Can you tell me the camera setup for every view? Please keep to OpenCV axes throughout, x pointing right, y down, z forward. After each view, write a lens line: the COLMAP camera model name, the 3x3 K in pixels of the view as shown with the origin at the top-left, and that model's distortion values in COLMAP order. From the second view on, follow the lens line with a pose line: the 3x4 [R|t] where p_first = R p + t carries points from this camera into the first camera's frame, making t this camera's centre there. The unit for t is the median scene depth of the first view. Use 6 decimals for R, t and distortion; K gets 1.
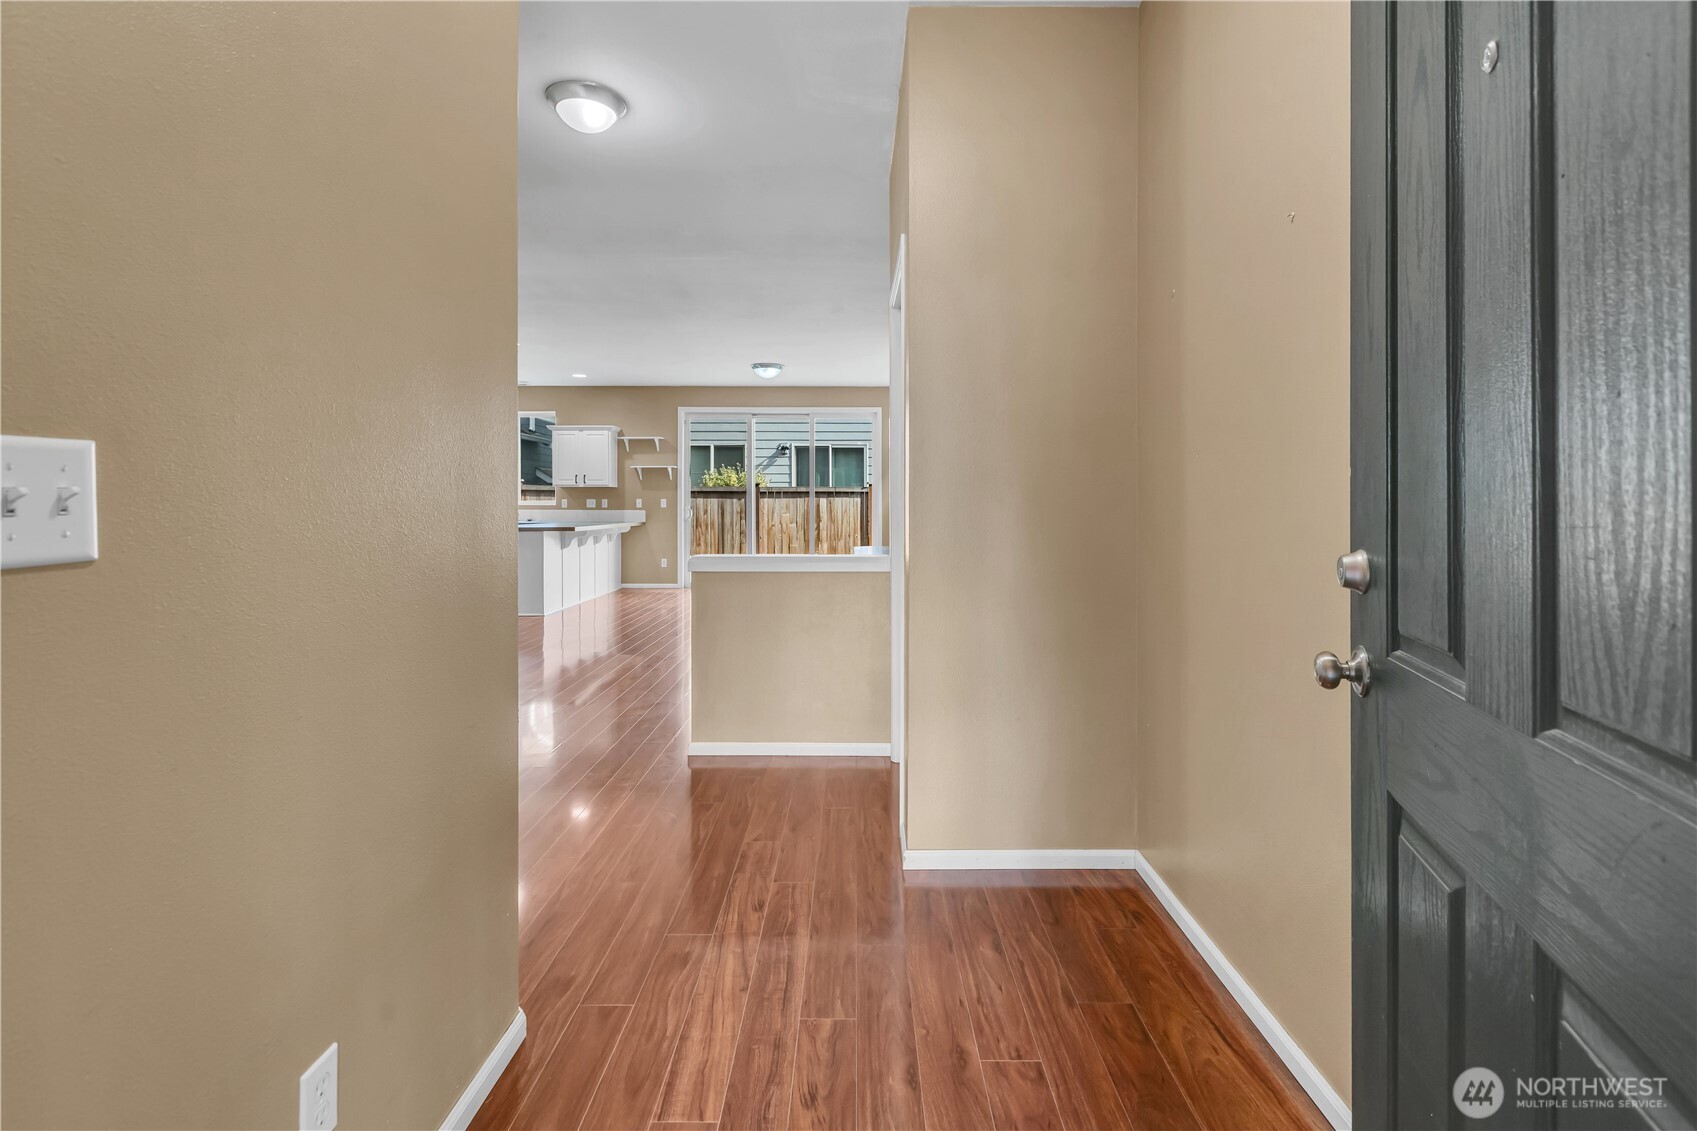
lens RADIAL K [[788.5, 0, 855.9], [0, 788.5, 513.7], [0, 0, 1]] dist [0.000537, 0.000637]
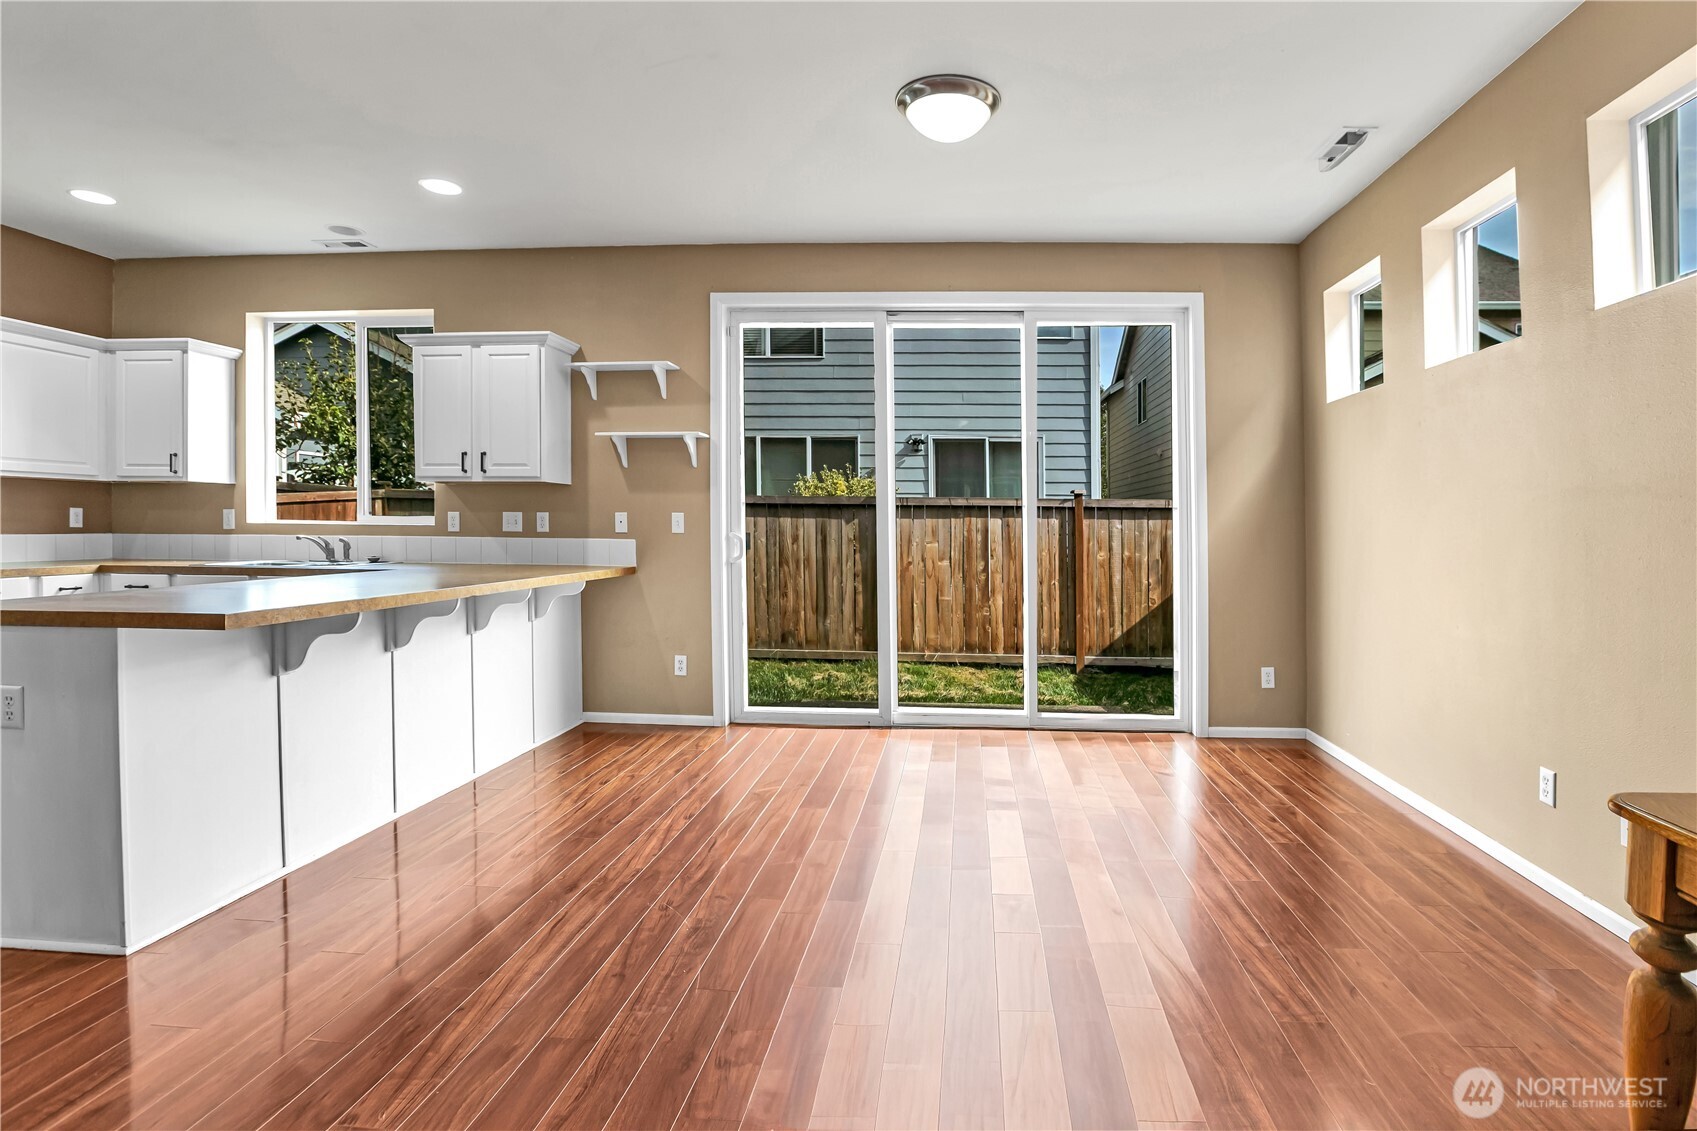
lens RADIAL K [[798.9, 0, 920.7], [0, 798.9, 533.5], [0, 0, 1]] dist [-0.032035, 0.000528]
pose [[0.998578, 0.009400, -0.052479, -0.091701], [-0.009556, 0.999951, -0.002730, -0.007654], [0.052450, 0.003228, 0.998618, 0.581840]]
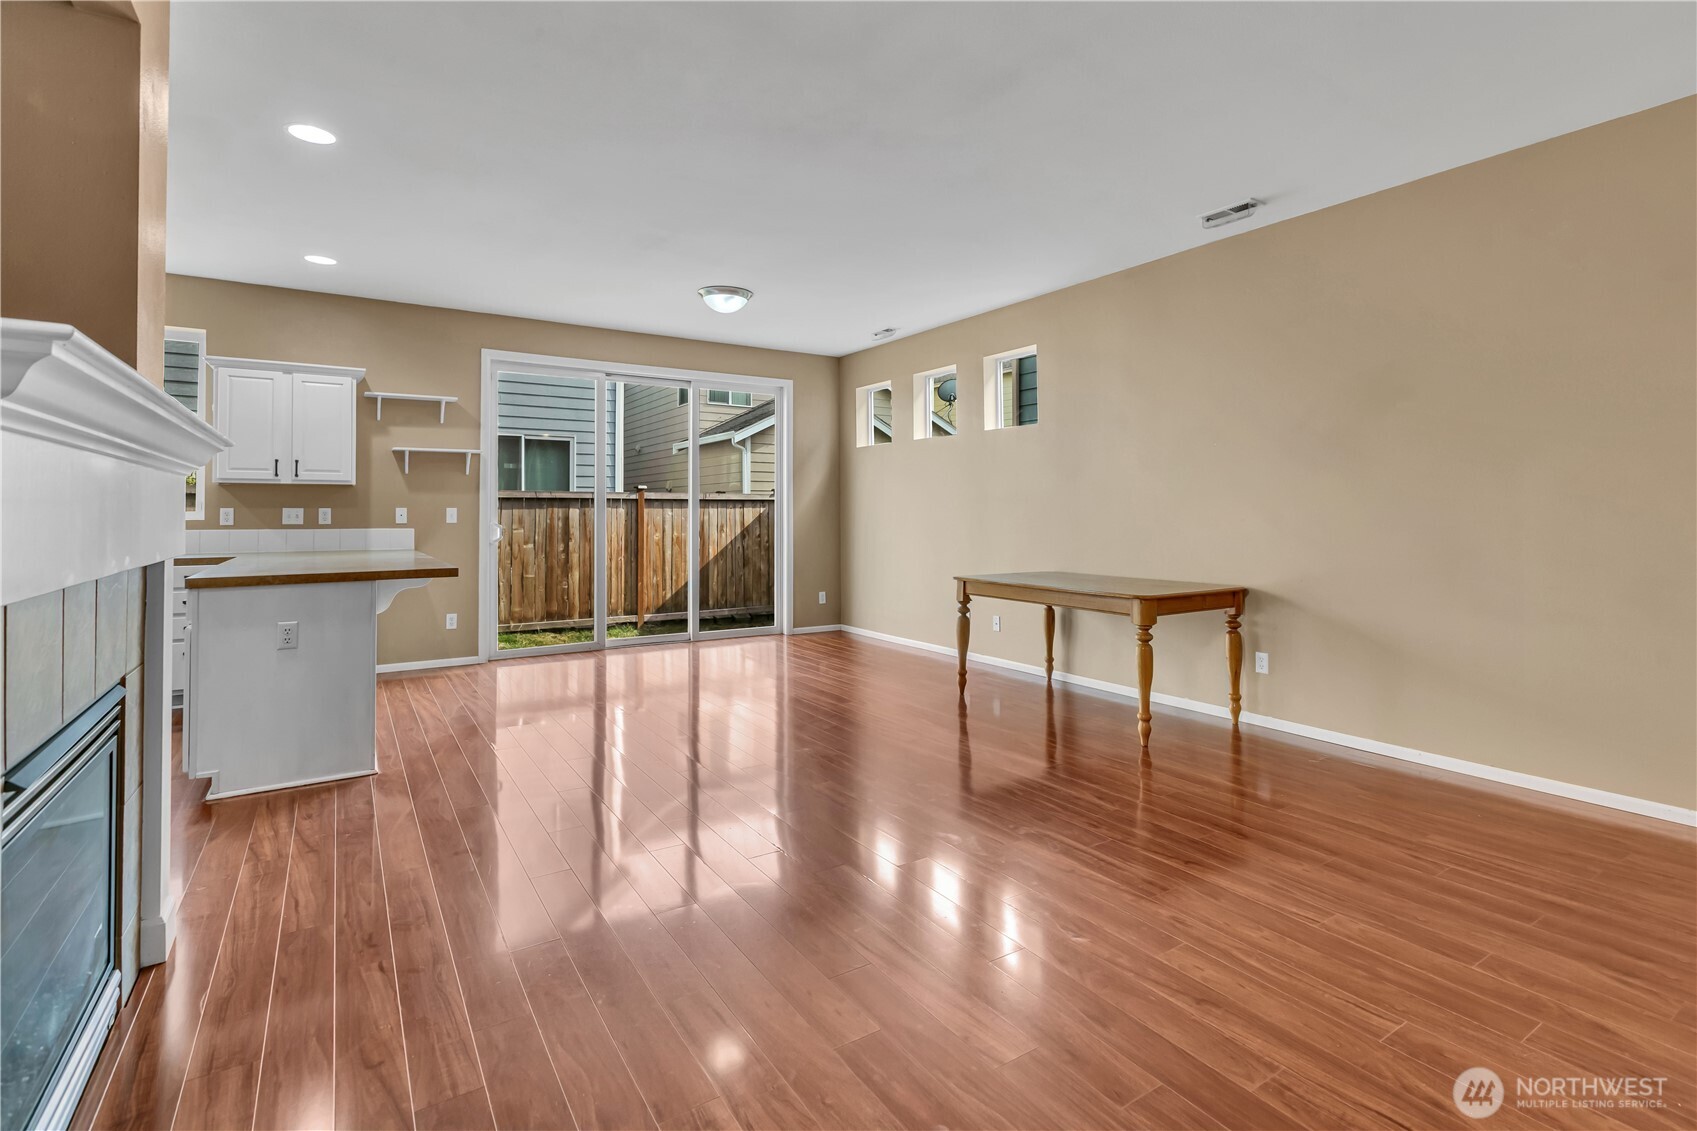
lens RADIAL K [[801.8, 0, 851.2], [0, 801.8, 513.1], [0, 0, 1]] dist [0.015360, 0.000112]
pose [[0.841209, -0.001331, 0.540709, -0.314569], [0.008357, 0.999910, -0.010540, -0.006483], [-0.540646, 0.013385, 0.841144, 0.361271]]
